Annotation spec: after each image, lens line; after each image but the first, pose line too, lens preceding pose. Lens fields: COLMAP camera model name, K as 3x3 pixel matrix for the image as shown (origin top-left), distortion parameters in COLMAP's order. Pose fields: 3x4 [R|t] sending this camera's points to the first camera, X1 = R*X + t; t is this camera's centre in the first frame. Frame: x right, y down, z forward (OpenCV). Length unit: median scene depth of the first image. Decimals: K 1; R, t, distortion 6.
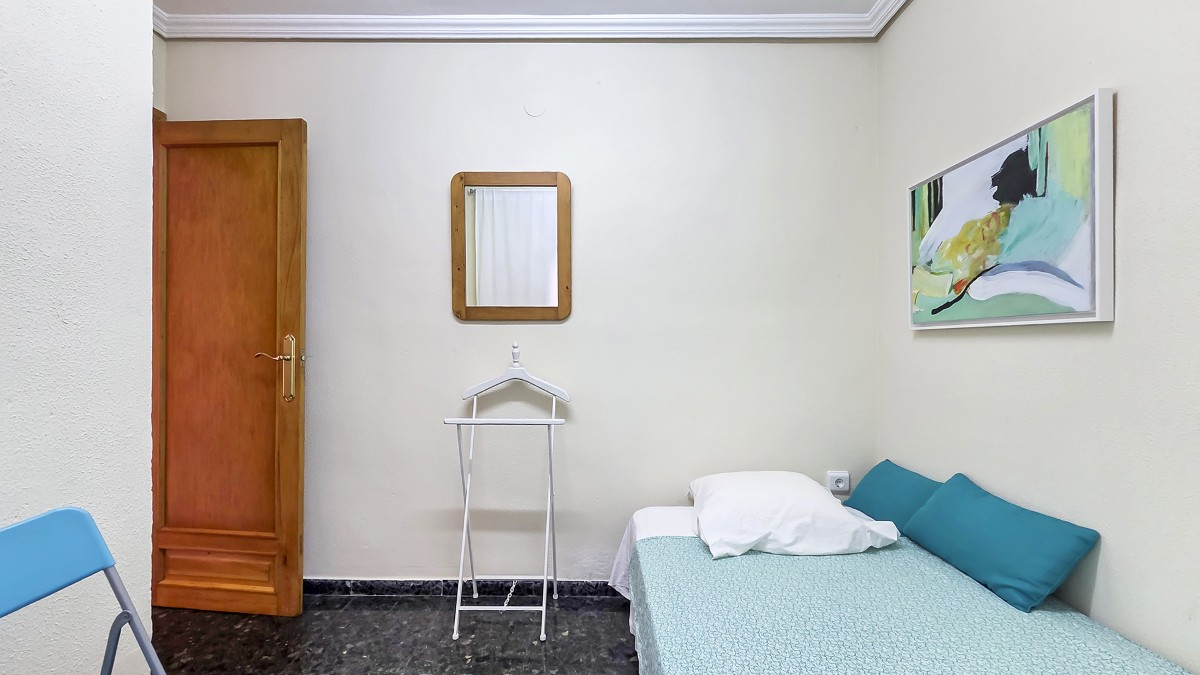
lens RADIAL K [[503.6, 0, 600.0], [0, 503.6, 337.5], [0, 0, 1]] dist [0.004173, 0.000416]
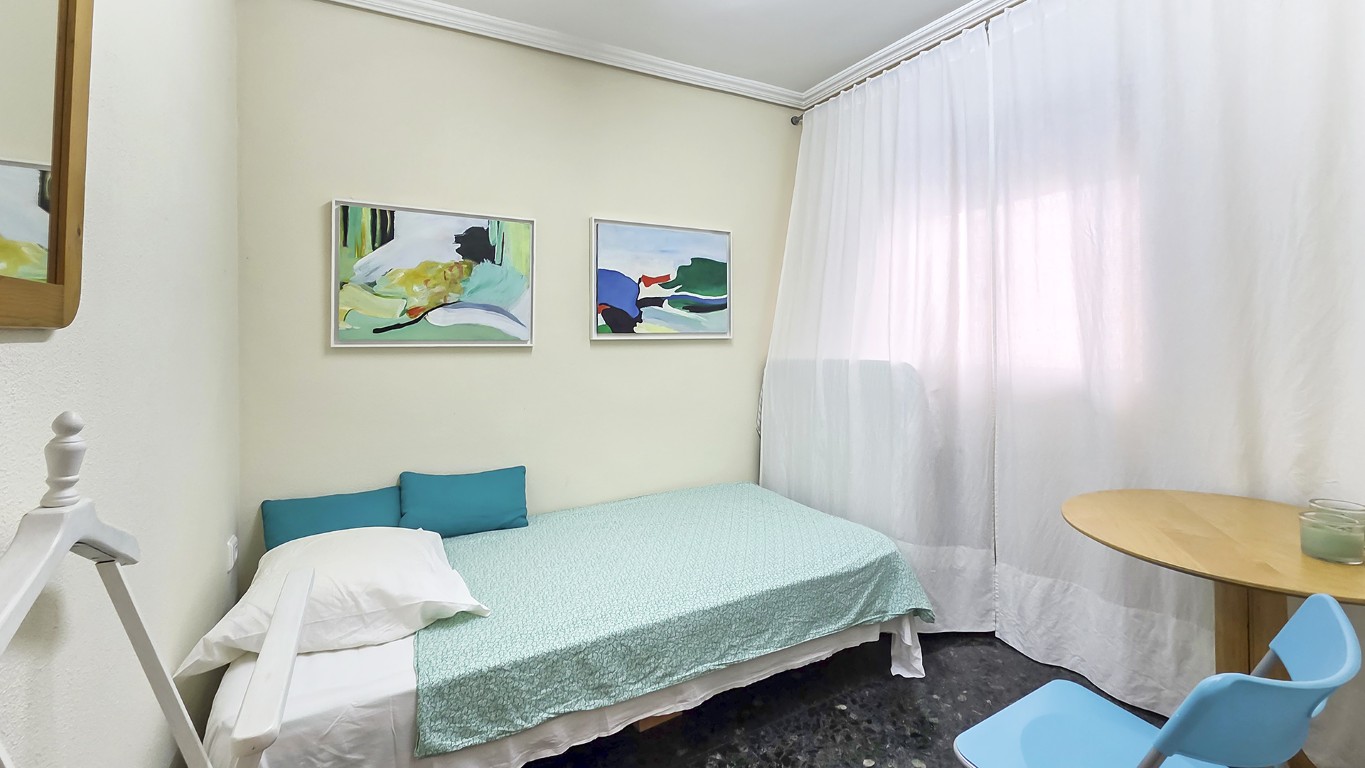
lens RADIAL K [[572.9, 0, 682.5], [0, 572.9, 384.0], [0, 0, 1]] dist [0.004173, 0.000416]
pose [[-0.467847, -0.024764, 0.883463, -0.829980], [0.006230, 0.999490, 0.031316, 0.032562], [-0.883788, 0.020155, -0.467454, 1.134595]]
